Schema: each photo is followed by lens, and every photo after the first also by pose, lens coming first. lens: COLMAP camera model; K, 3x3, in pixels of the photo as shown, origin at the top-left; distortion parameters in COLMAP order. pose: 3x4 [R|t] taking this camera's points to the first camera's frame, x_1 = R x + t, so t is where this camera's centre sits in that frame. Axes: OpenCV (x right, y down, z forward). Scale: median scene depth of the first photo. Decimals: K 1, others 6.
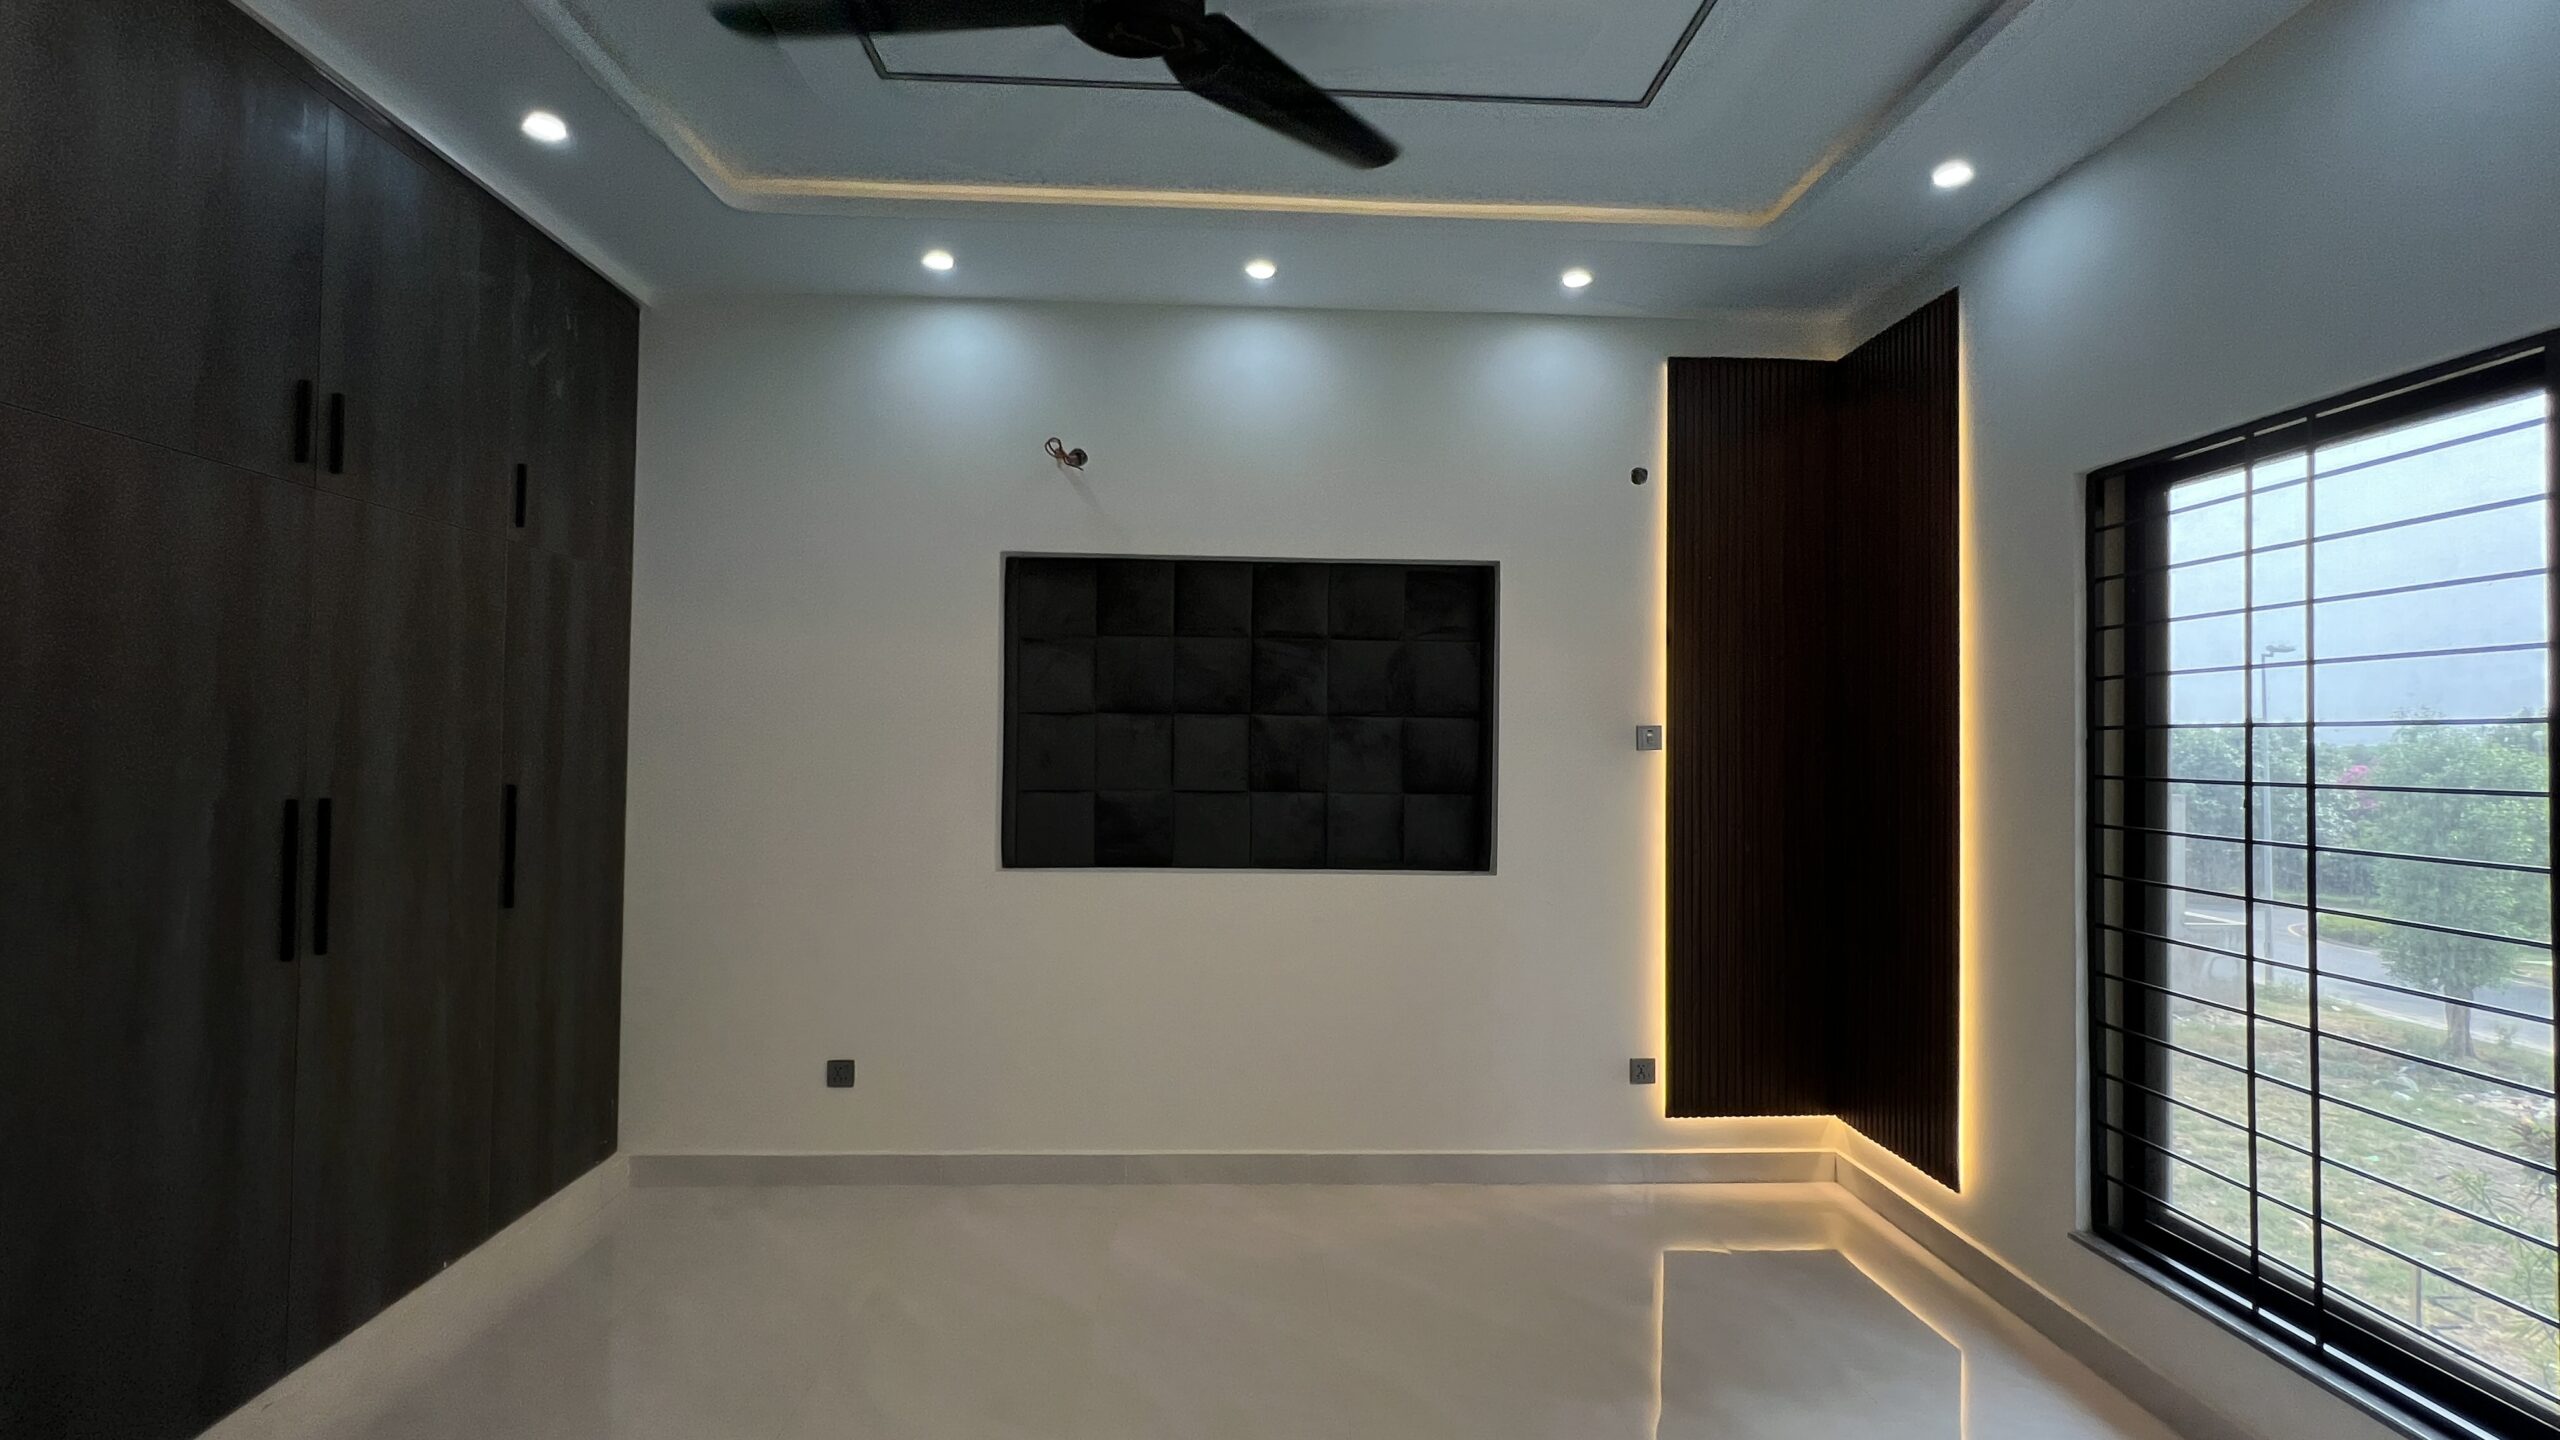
lens RADIAL K [[1024.5, 0, 1276.0], [0, 1024.5, 722.0], [0, 0, 1]] dist [-0.006586, 0.000034]
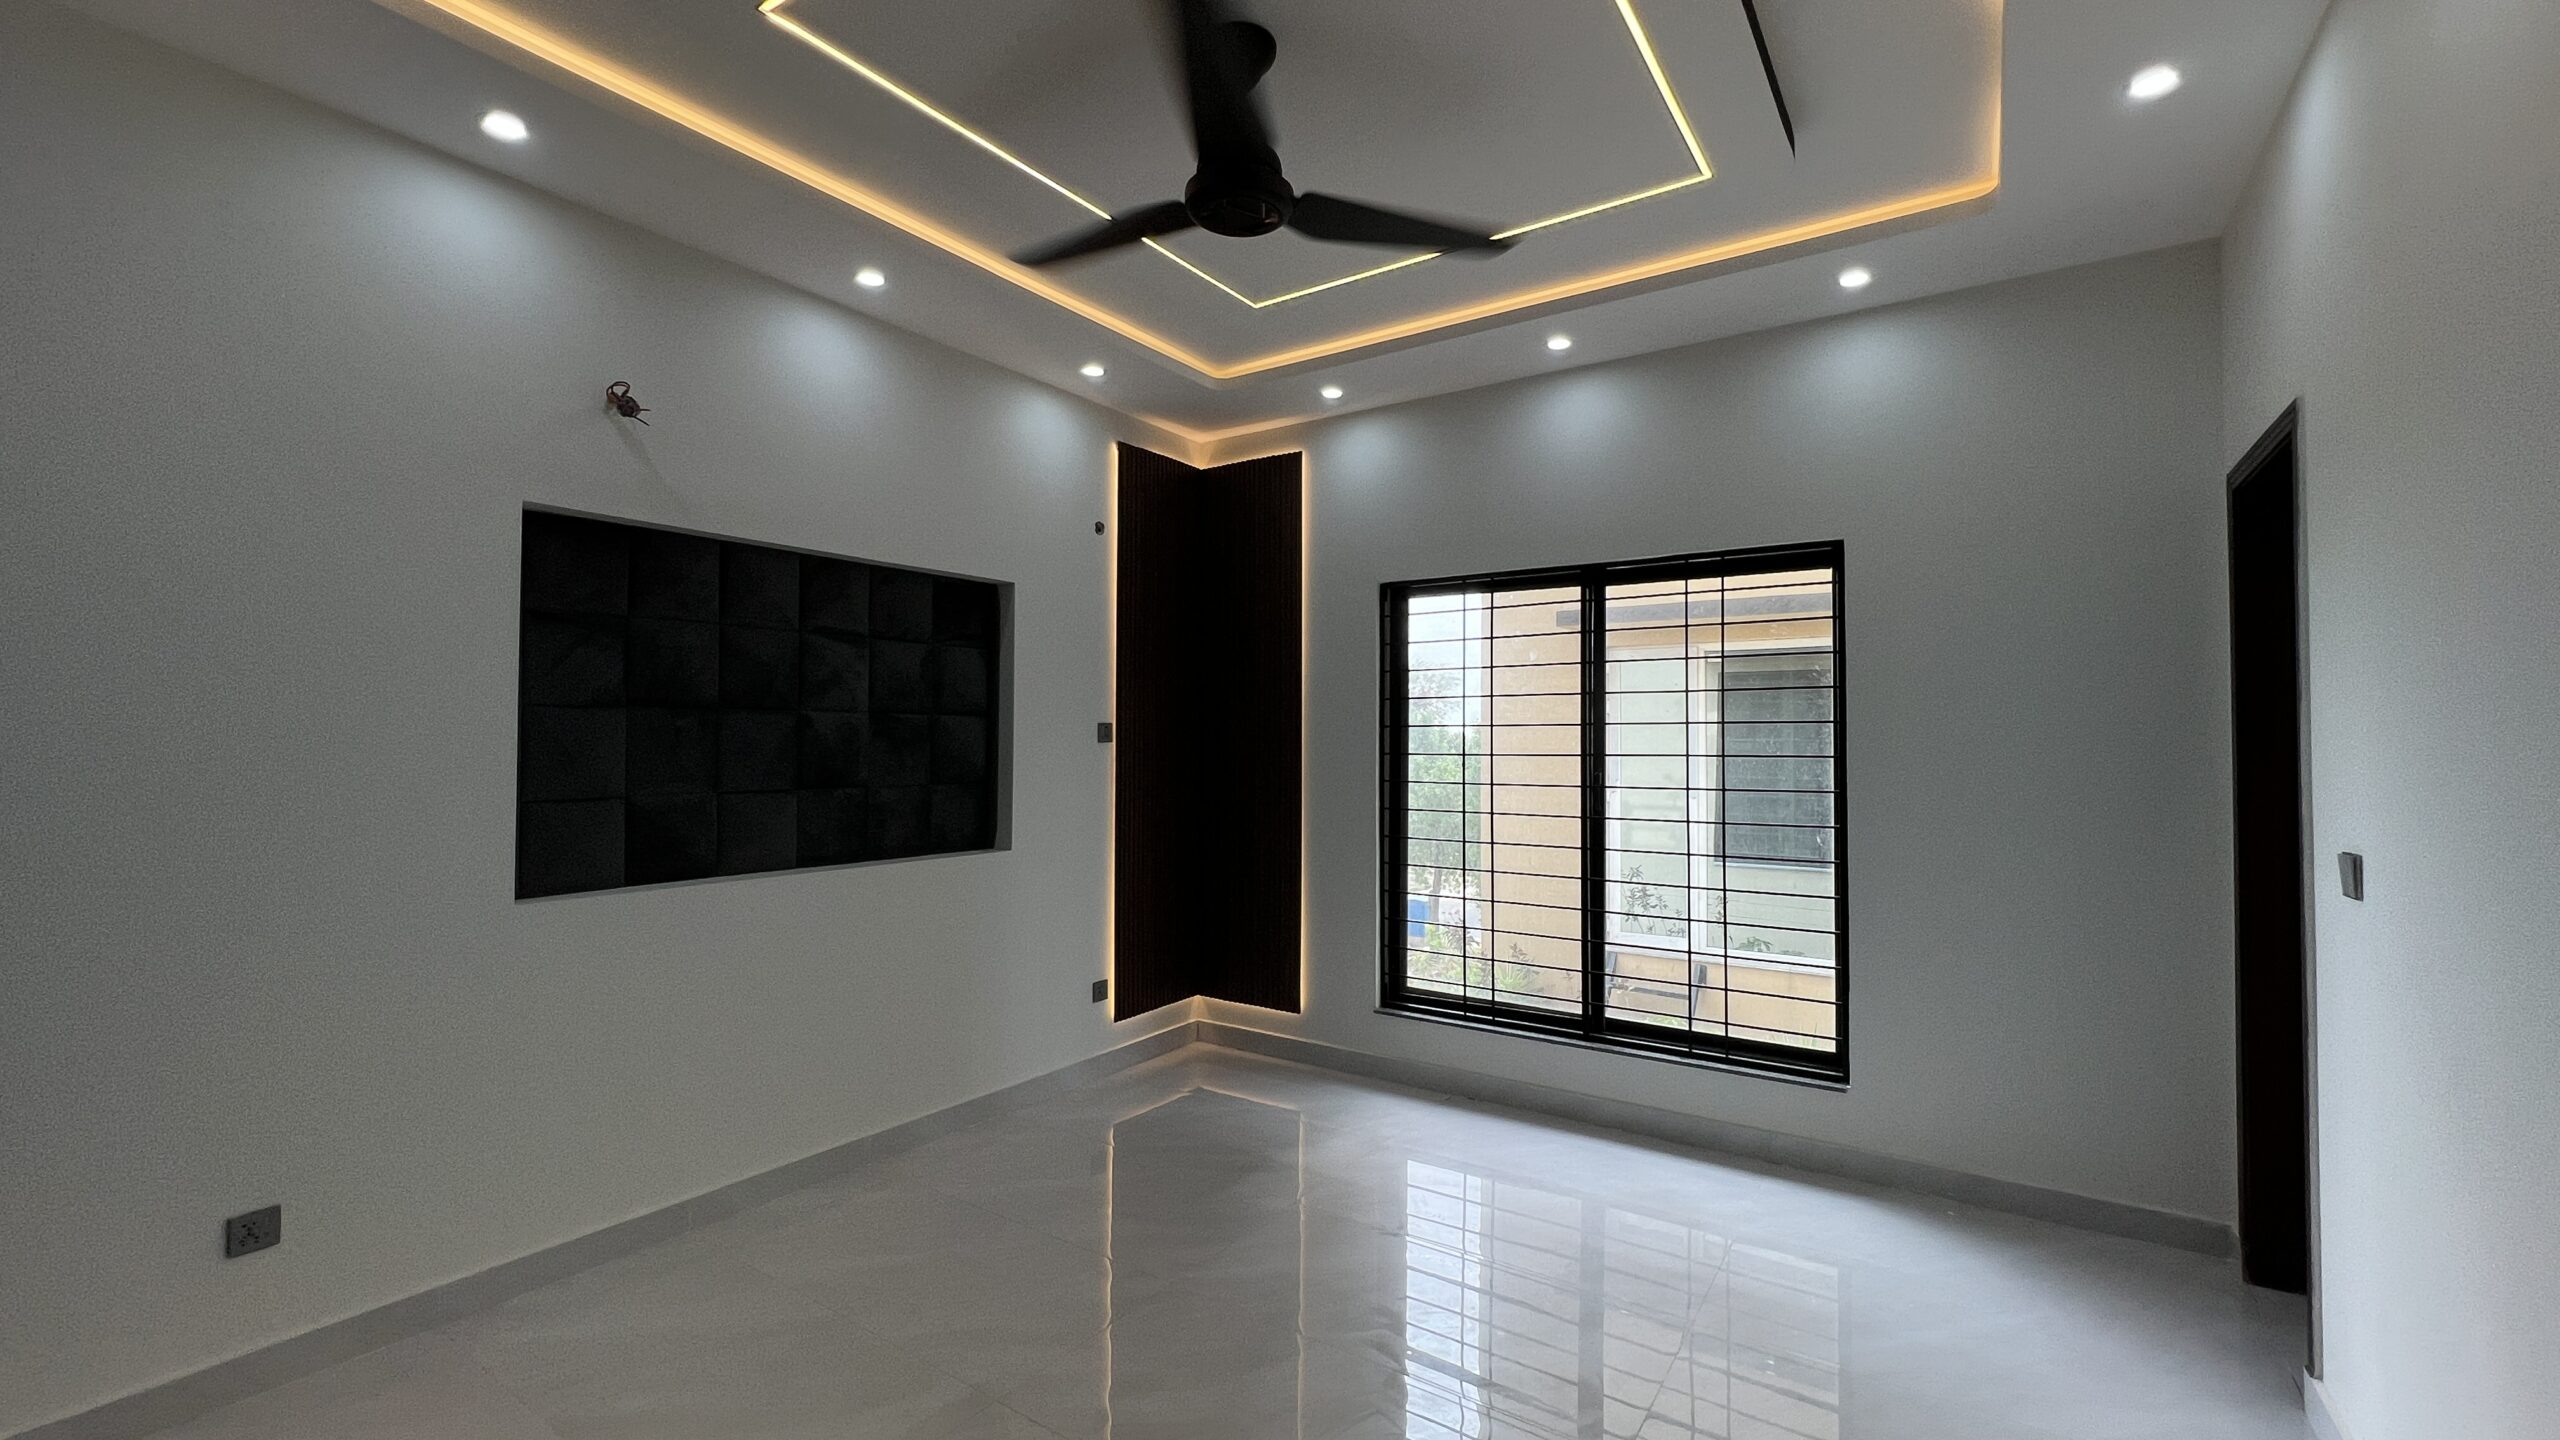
lens RADIAL K [[1036.2, 0, 1266.6], [0, 1036.2, 721.9], [0, 0, 1]] dist [-0.000816, -0.000246]
pose [[0.598582, 0.005391, 0.801044, -0.559572], [-0.016163, 0.999855, 0.005349, -0.009213], [-0.800899, -0.016149, 0.598582, 0.053667]]
